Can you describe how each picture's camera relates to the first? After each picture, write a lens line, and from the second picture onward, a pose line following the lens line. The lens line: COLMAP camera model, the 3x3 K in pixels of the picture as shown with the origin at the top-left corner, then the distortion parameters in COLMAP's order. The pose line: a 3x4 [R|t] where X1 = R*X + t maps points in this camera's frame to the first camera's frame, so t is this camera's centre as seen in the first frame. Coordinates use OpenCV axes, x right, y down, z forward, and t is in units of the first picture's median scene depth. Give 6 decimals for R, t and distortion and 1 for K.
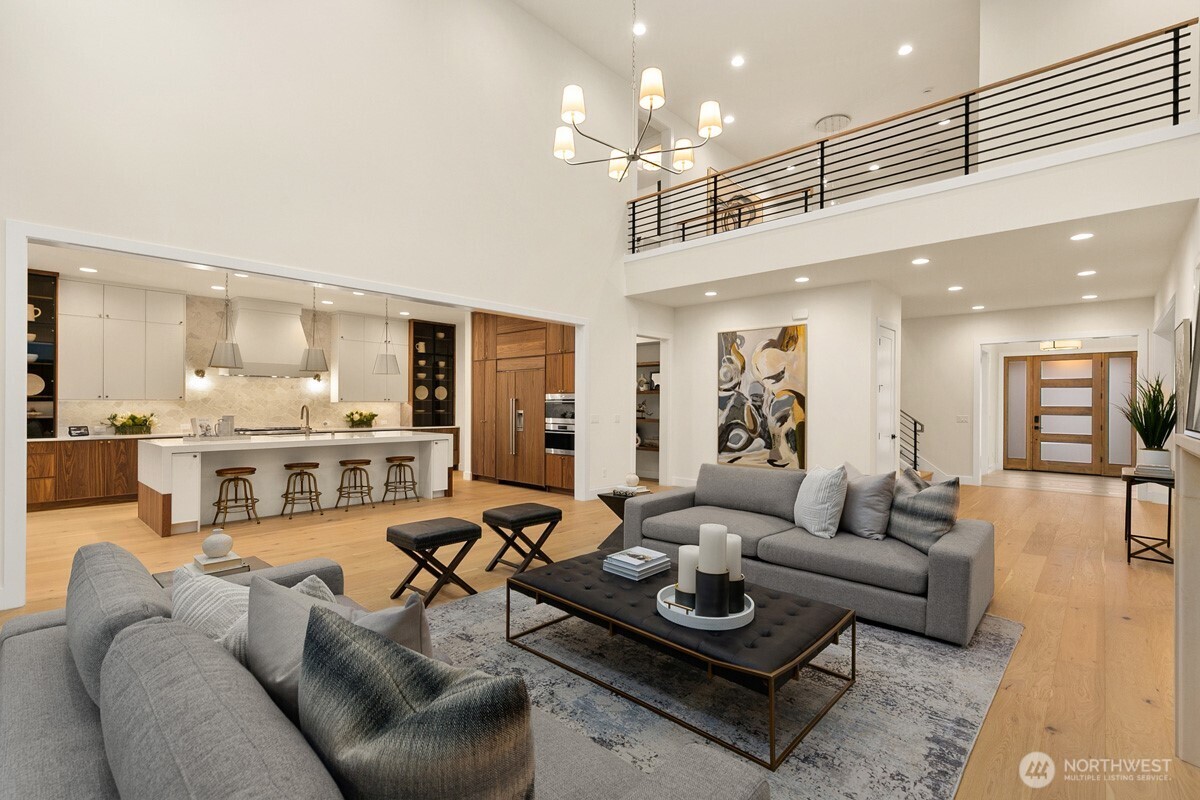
lens RADIAL K [[538.9, 0, 593.0], [0, 538.9, 400.9], [0, 0, 1]] dist [0.012411, -0.001117]
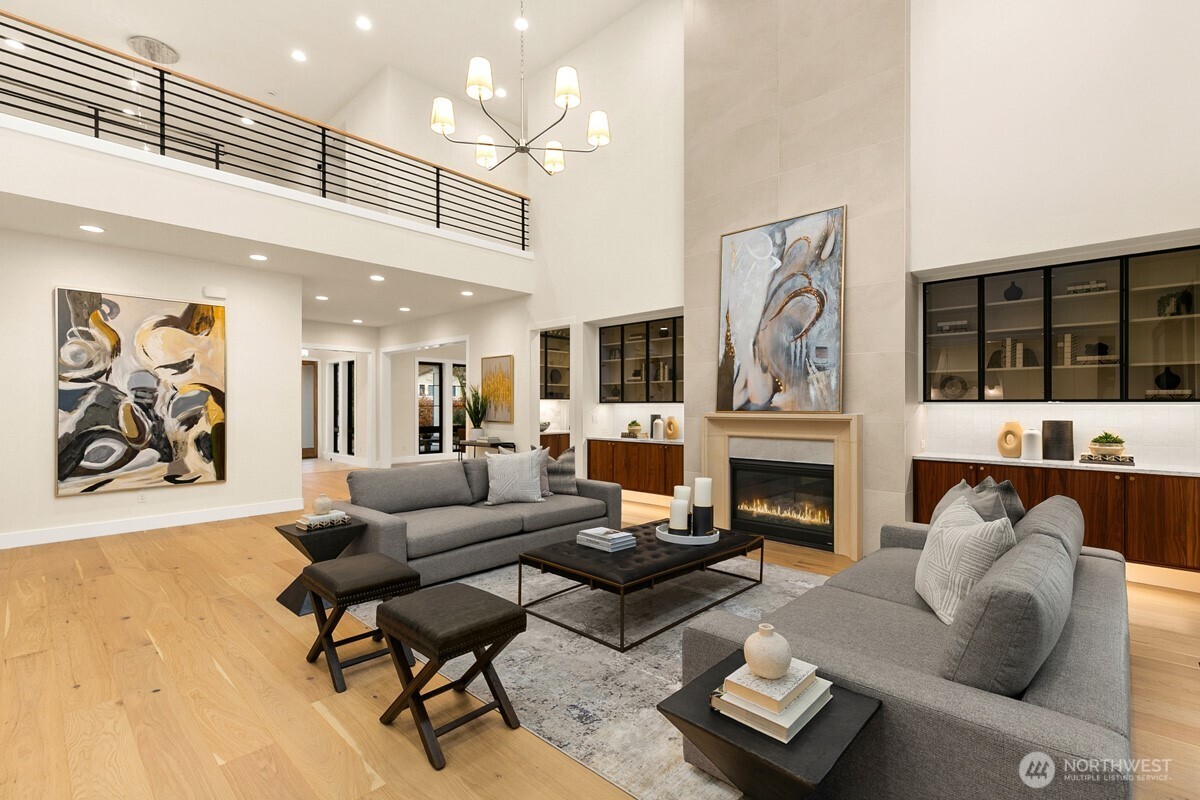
lens RADIAL K [[538.9, 0, 602.3], [0, 538.9, 404.1], [0, 0, 1]] dist [0.012411, -0.001117]
pose [[0.010915, -0.009166, 0.999898, -0.413088], [-0.006069, 0.999939, 0.009233, -0.001354], [-0.999922, -0.006170, 0.010859, 0.383197]]
